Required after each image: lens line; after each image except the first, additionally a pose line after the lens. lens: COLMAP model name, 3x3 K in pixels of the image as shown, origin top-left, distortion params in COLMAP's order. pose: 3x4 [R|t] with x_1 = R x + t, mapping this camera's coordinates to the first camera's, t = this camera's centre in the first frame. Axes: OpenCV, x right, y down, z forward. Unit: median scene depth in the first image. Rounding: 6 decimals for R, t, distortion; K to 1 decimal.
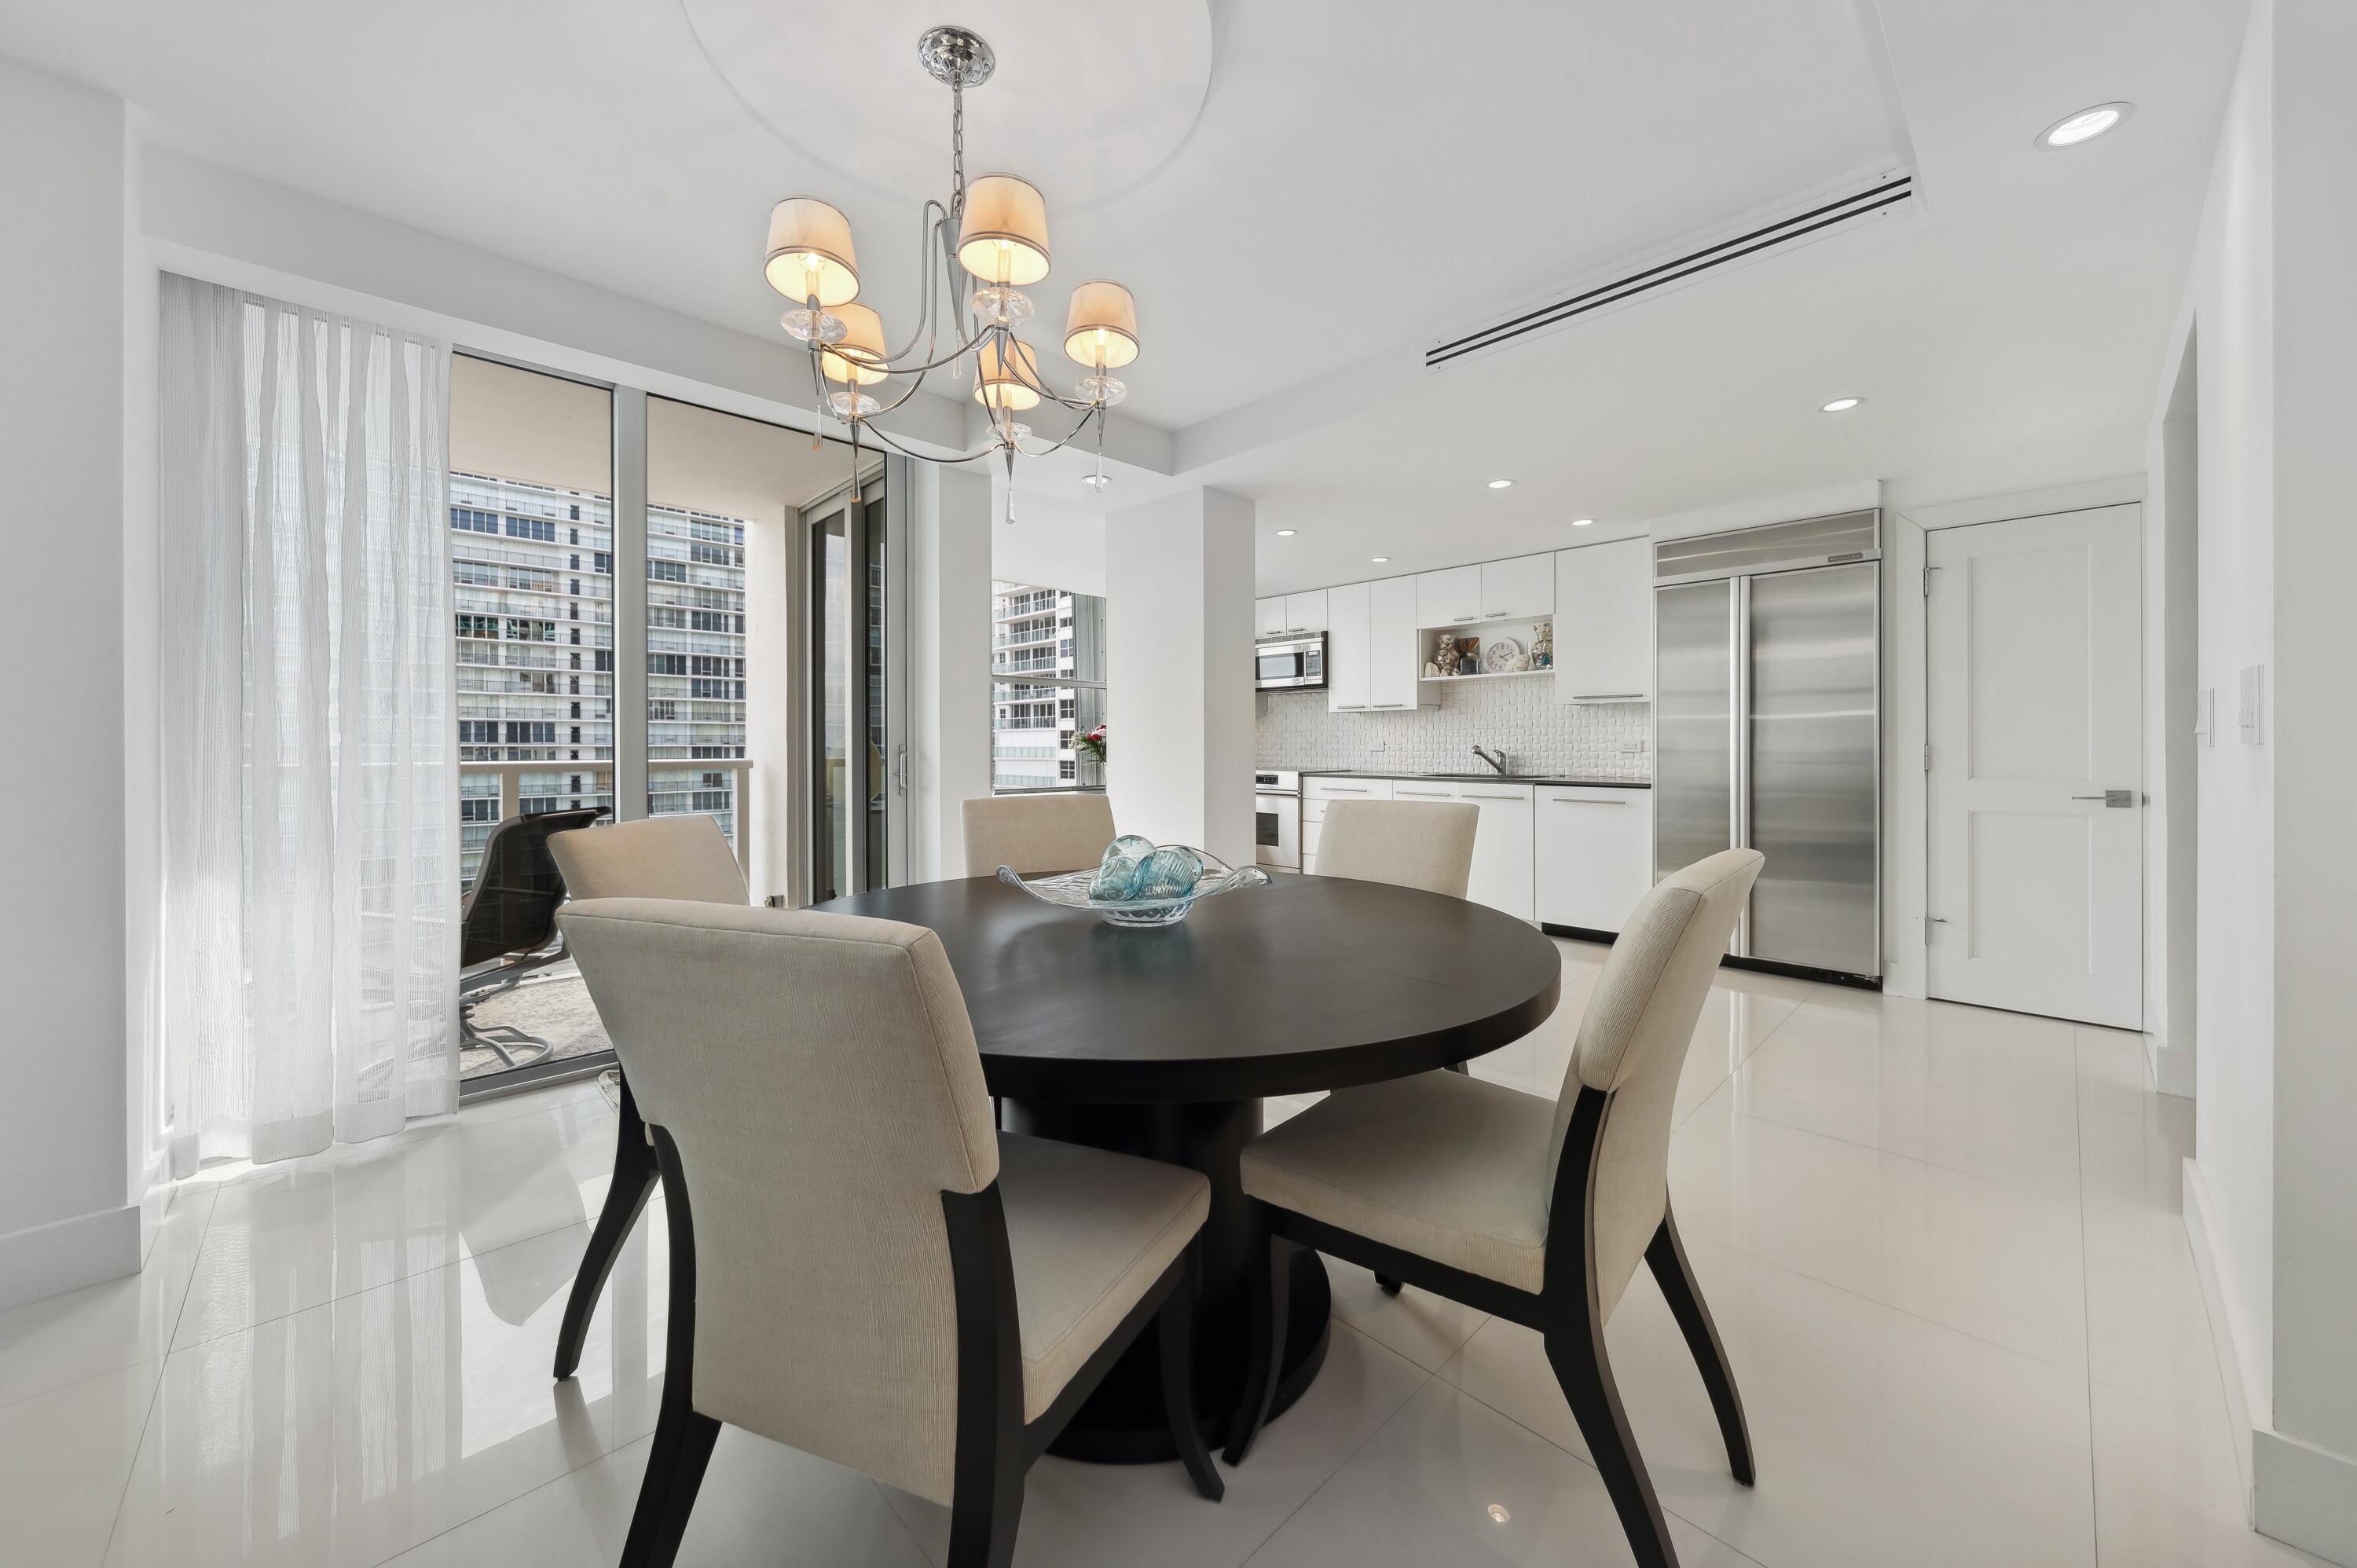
lens RADIAL K [[859.4, 0, 1178.0], [0, 859.4, 750.9], [0, 0, 1]] dist [0.009211, 0.000002]
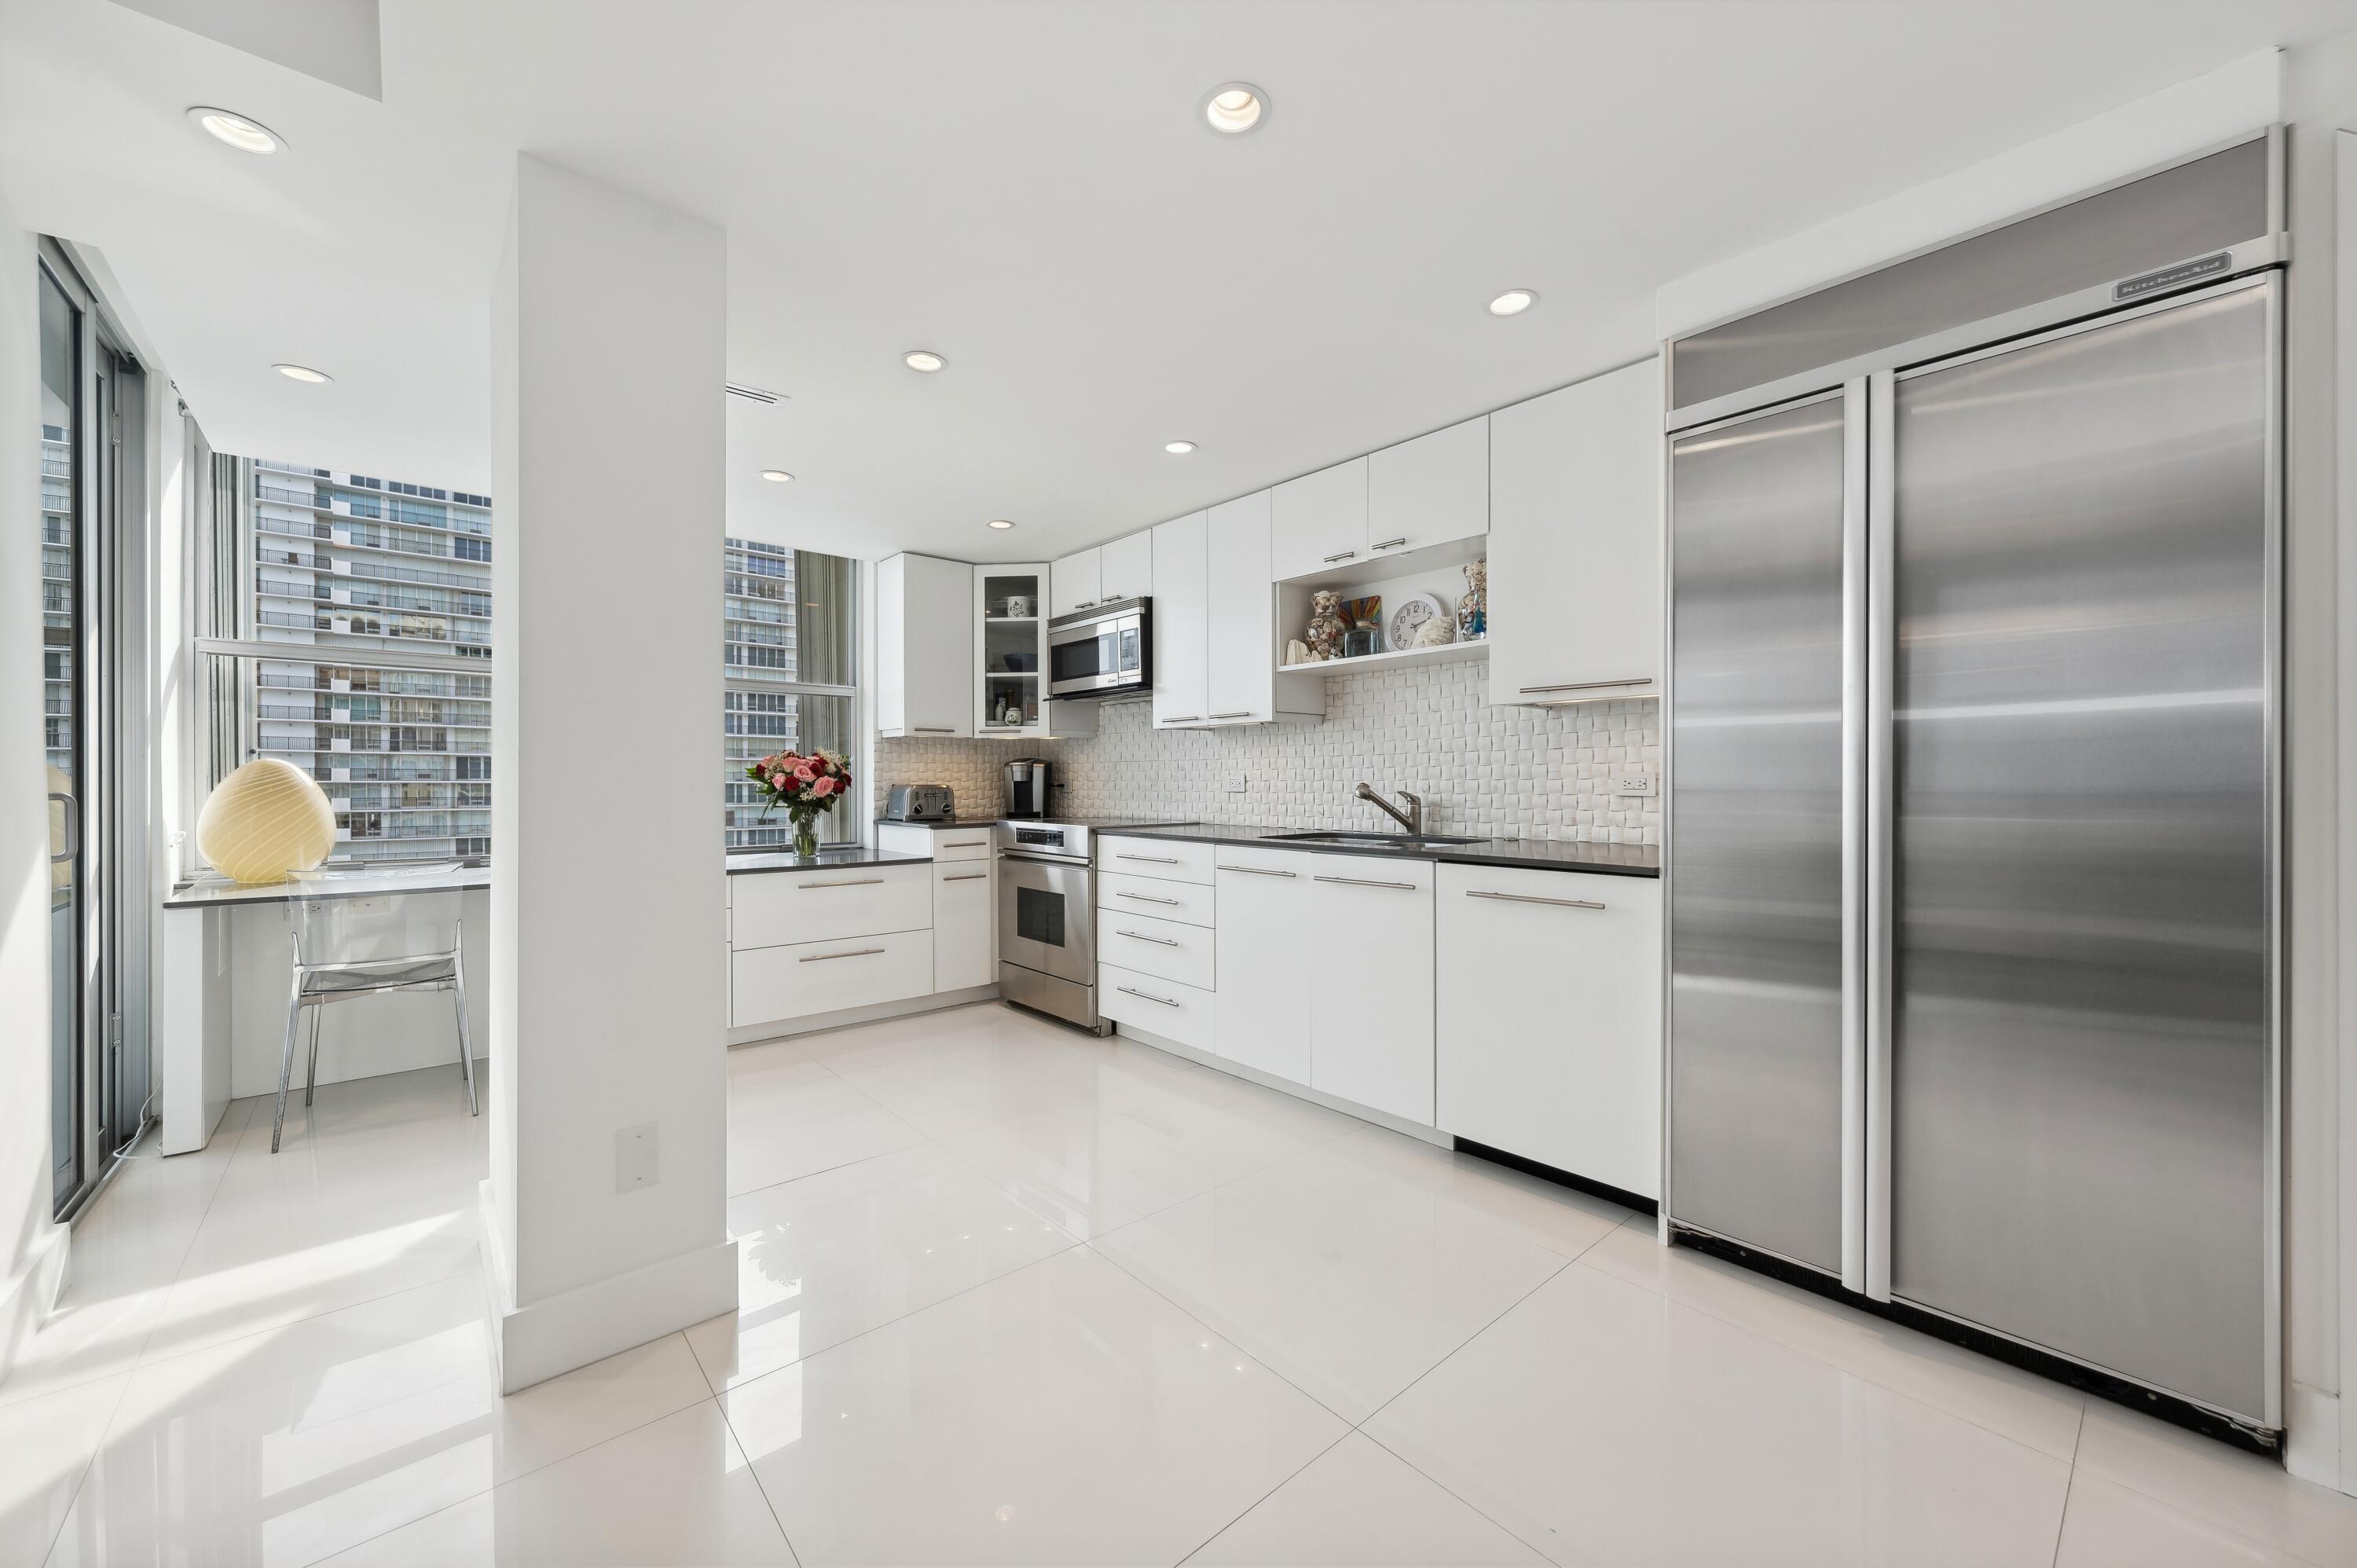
lens RADIAL K [[903.0, 0, 1166.4], [0, 903.0, 790.9], [0, 0, 1]] dist [0.002403, 0.000655]
pose [[0.998285, 0.000450, -0.058545, 0.230833], [-0.000224, 0.999993, 0.003855, -0.003262], [0.058546, -0.003835, 0.998277, 0.370458]]
